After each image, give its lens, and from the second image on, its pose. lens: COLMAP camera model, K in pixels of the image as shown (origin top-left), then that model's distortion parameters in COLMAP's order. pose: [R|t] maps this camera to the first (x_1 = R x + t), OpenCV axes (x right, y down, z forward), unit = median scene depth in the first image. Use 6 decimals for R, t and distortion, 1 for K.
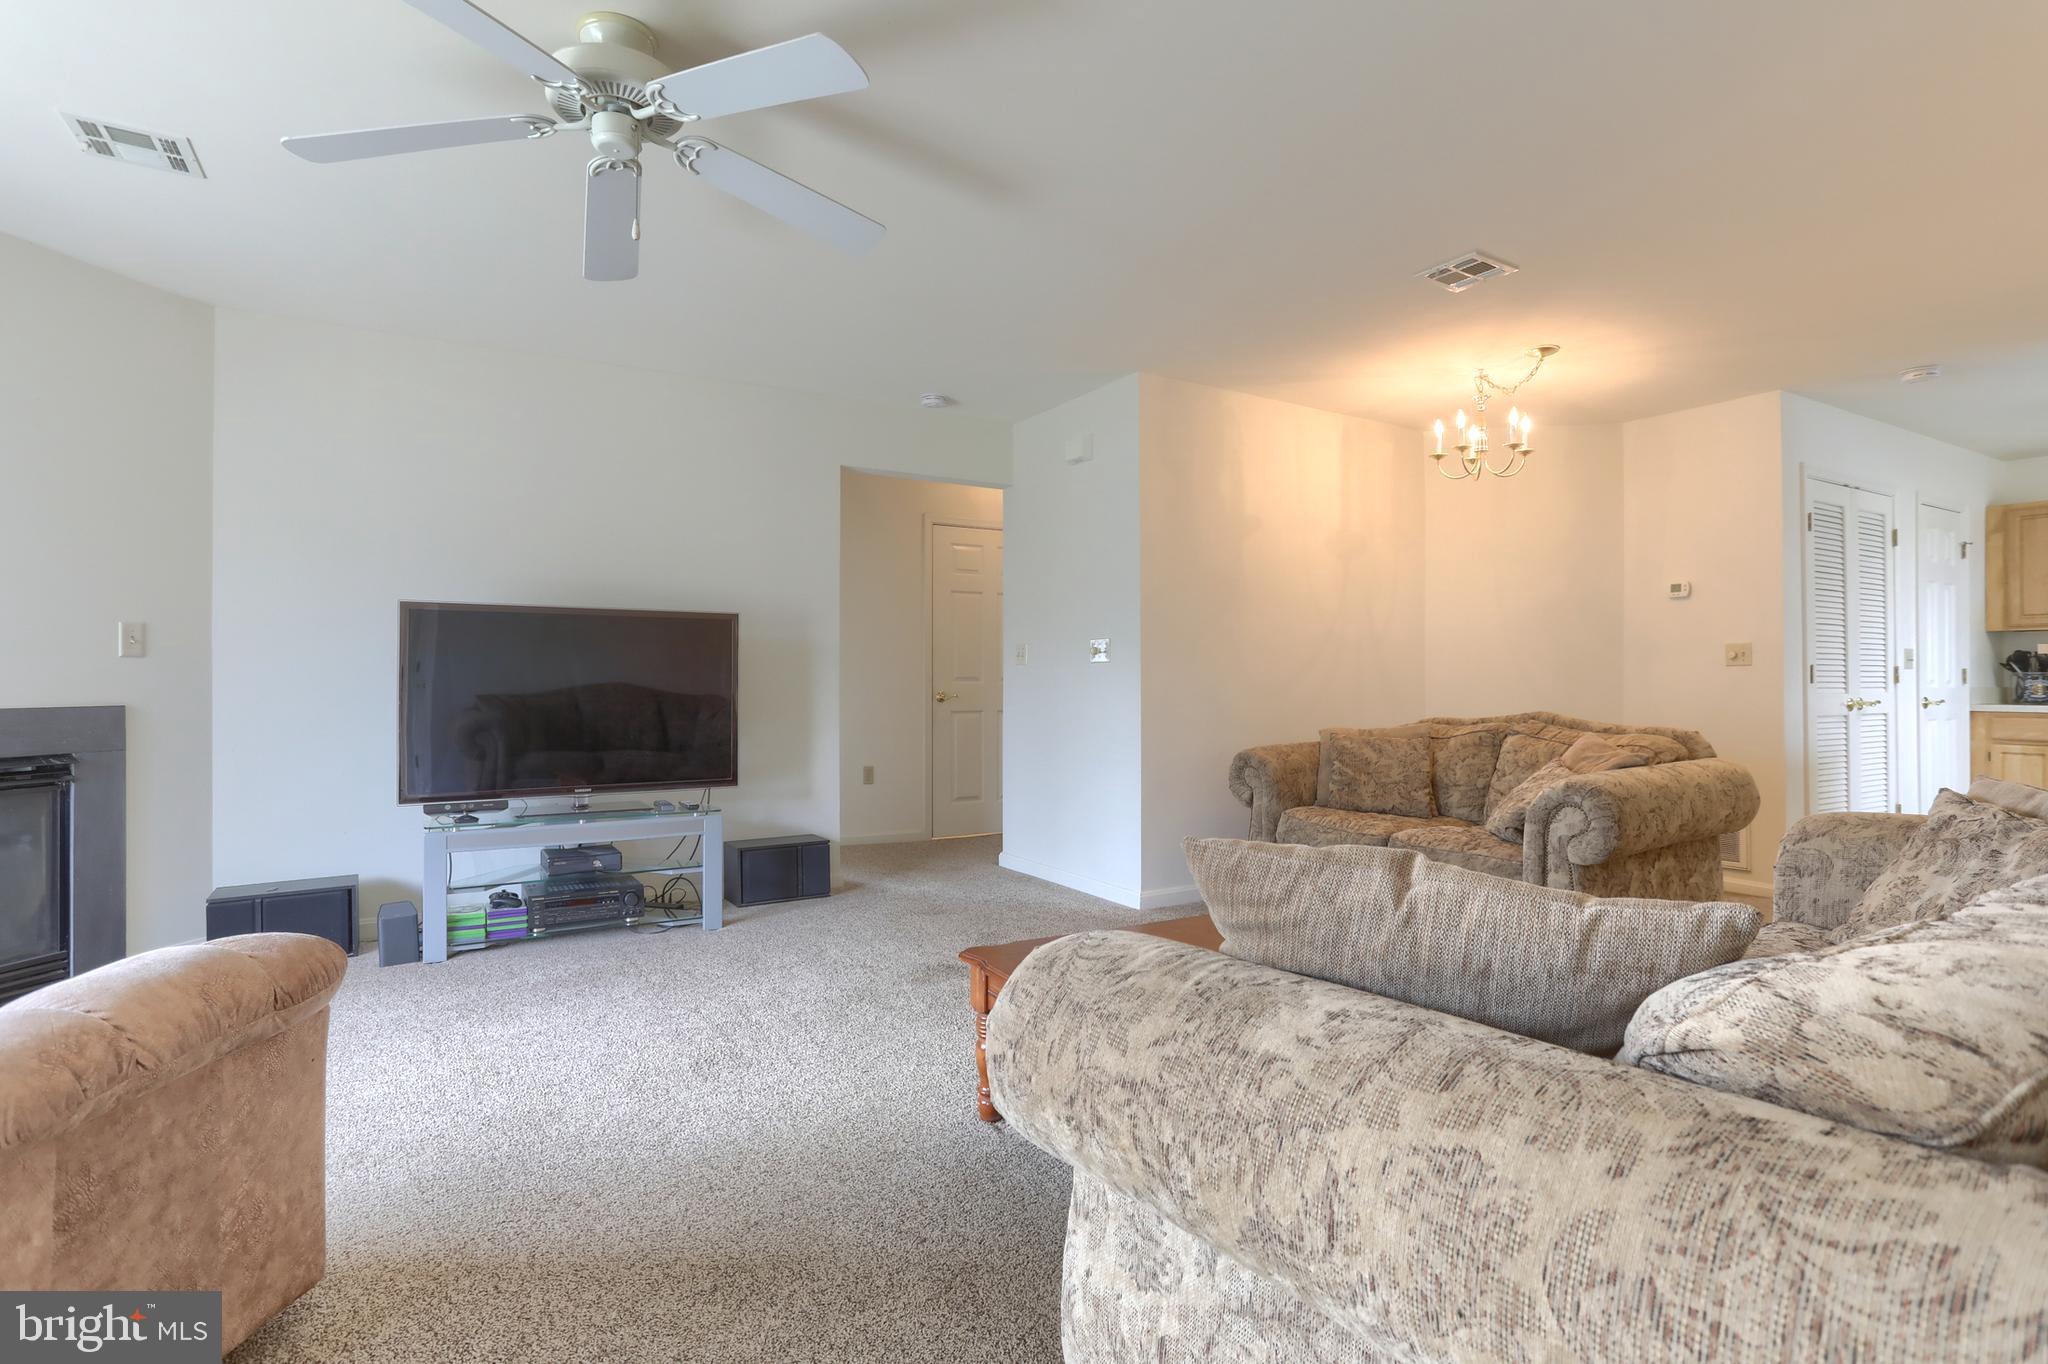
lens RADIAL K [[1026.3, 0, 1034.3], [0, 1026.3, 674.8], [0, 0, 1]] dist [-0.001161, 0.000218]
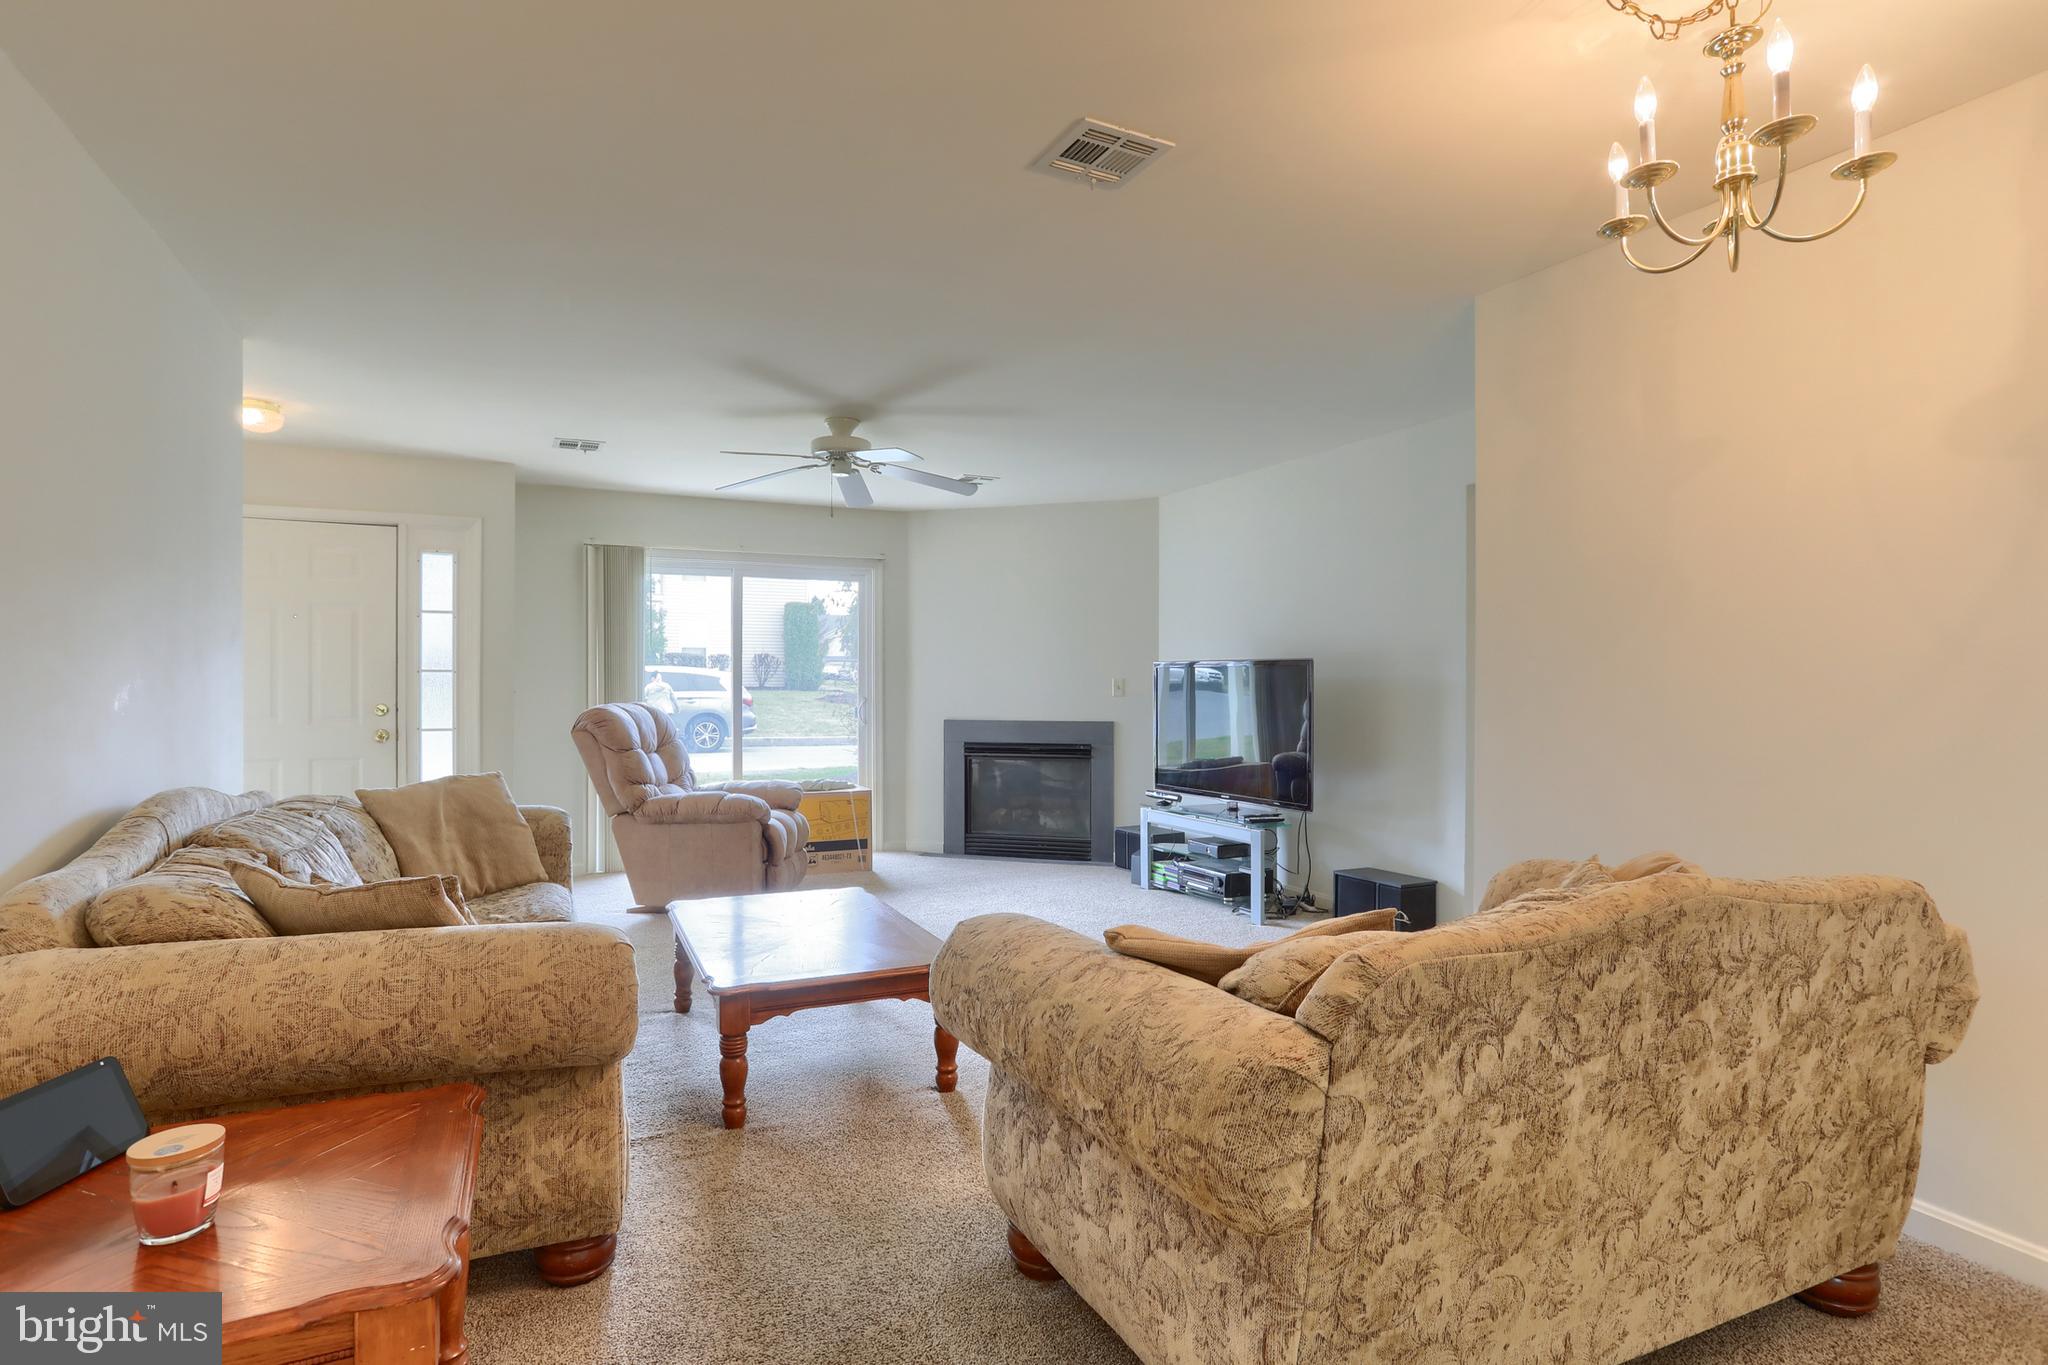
lens RADIAL K [[1031.1, 0, 989.6], [0, 1031.1, 686.2], [0, 0, 1]] dist [-0.000196, 0.000197]
pose [[-0.118448, 0.000243, -0.992960, 1.063366], [0.002601, 0.999997, -0.000065, -0.036403], [0.992957, -0.002590, -0.118449, 0.979802]]
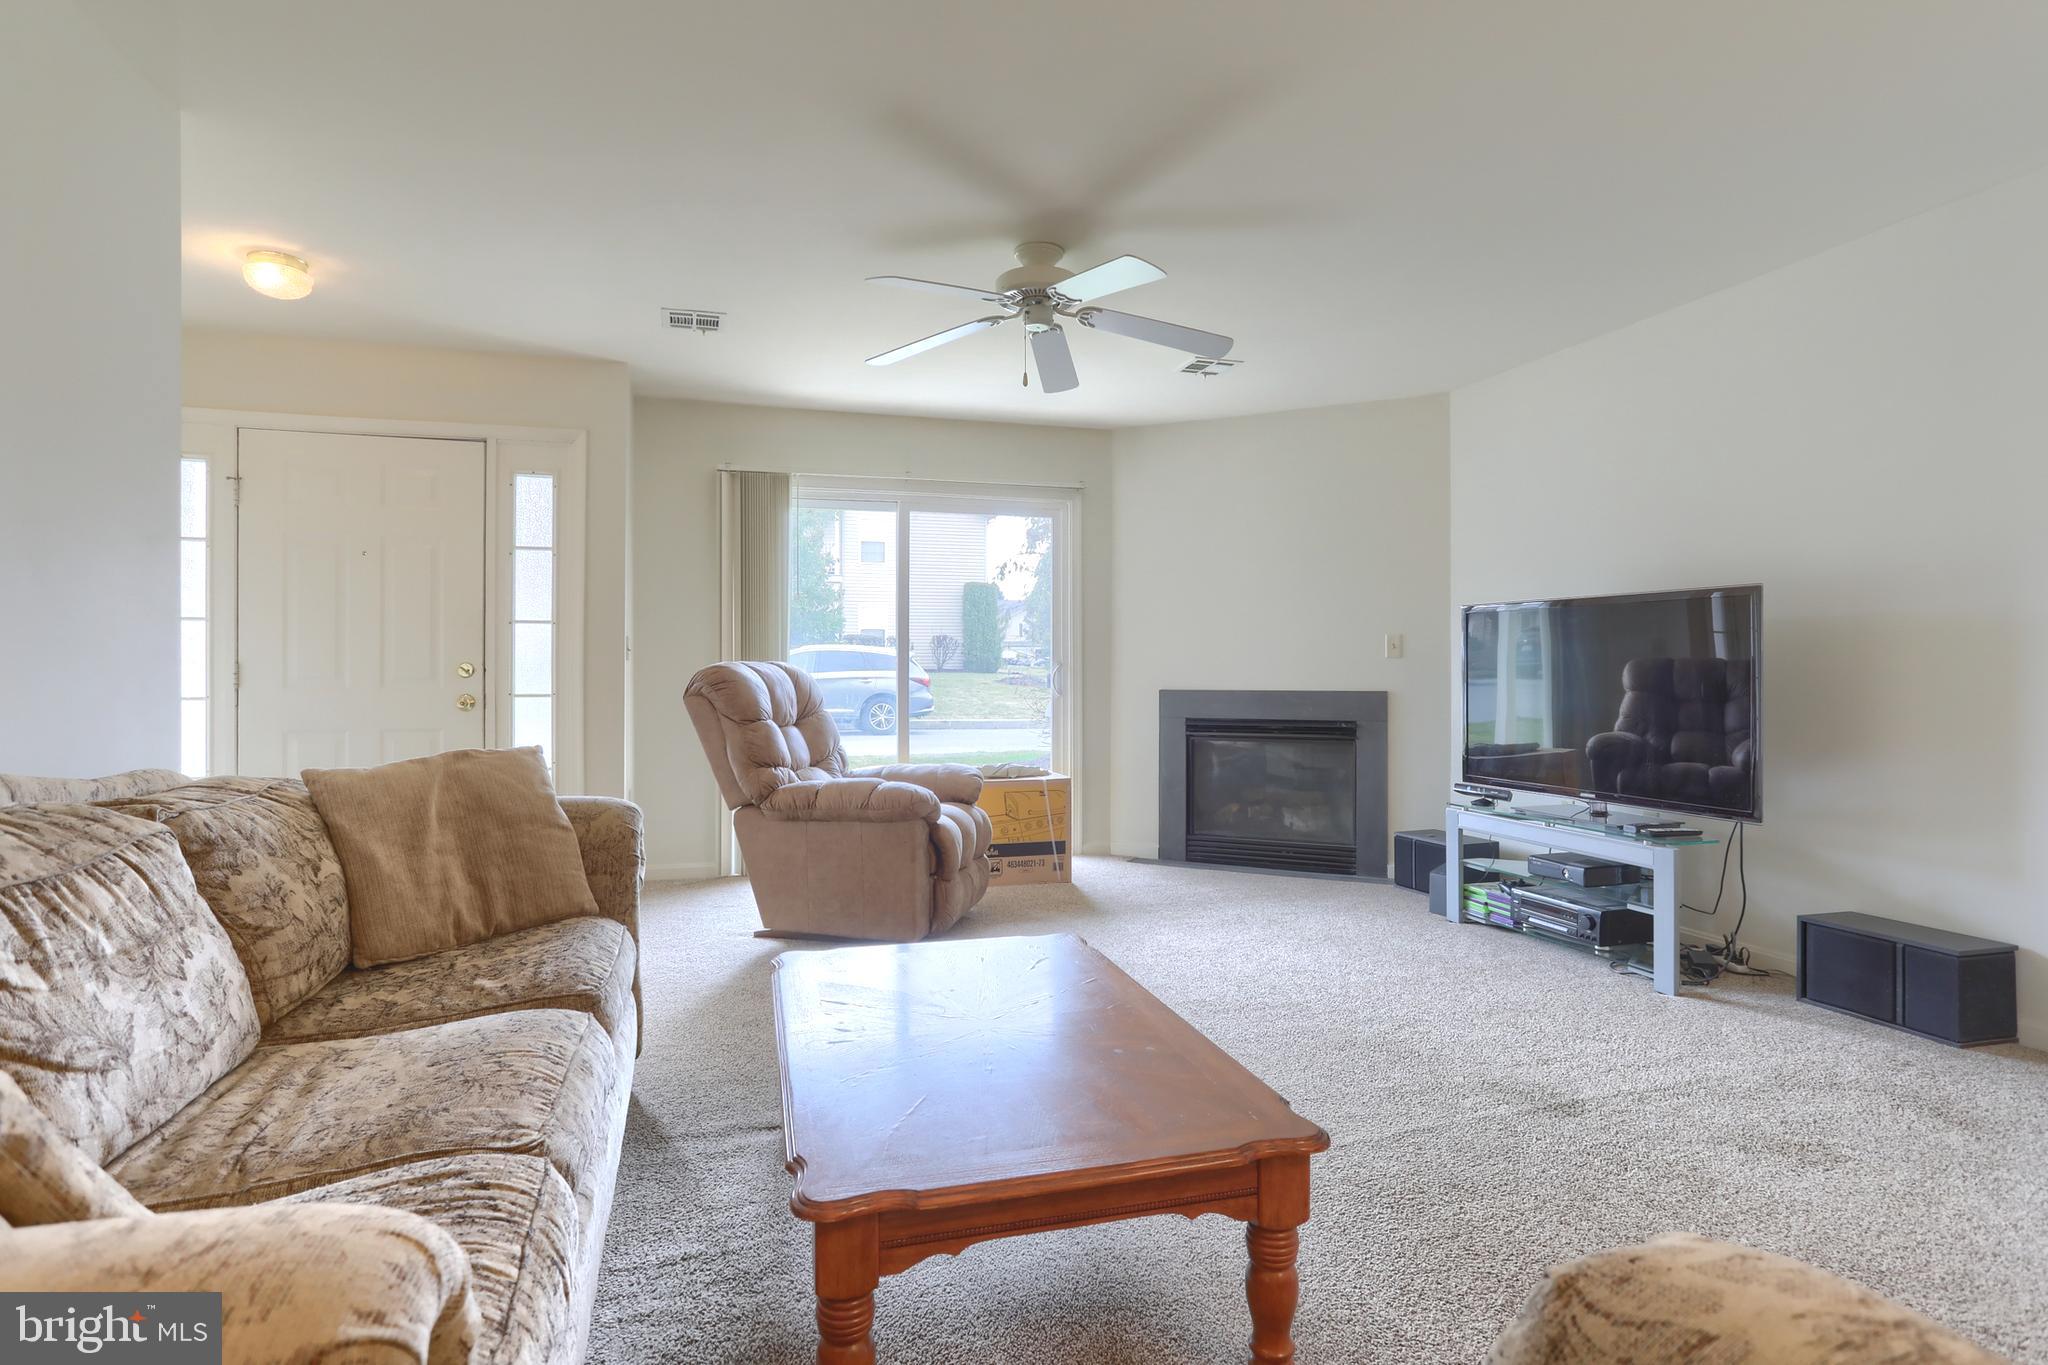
lens RADIAL K [[1047.3, 0, 1019.4], [0, 1047.3, 665.6], [0, 0, 1]] dist [-0.003479, -0.000028]
pose [[-0.258861, -0.004752, -0.965903, 0.688579], [0.003173, 0.999978, -0.005770, -0.000290], [0.965909, -0.004558, -0.258841, 0.862484]]
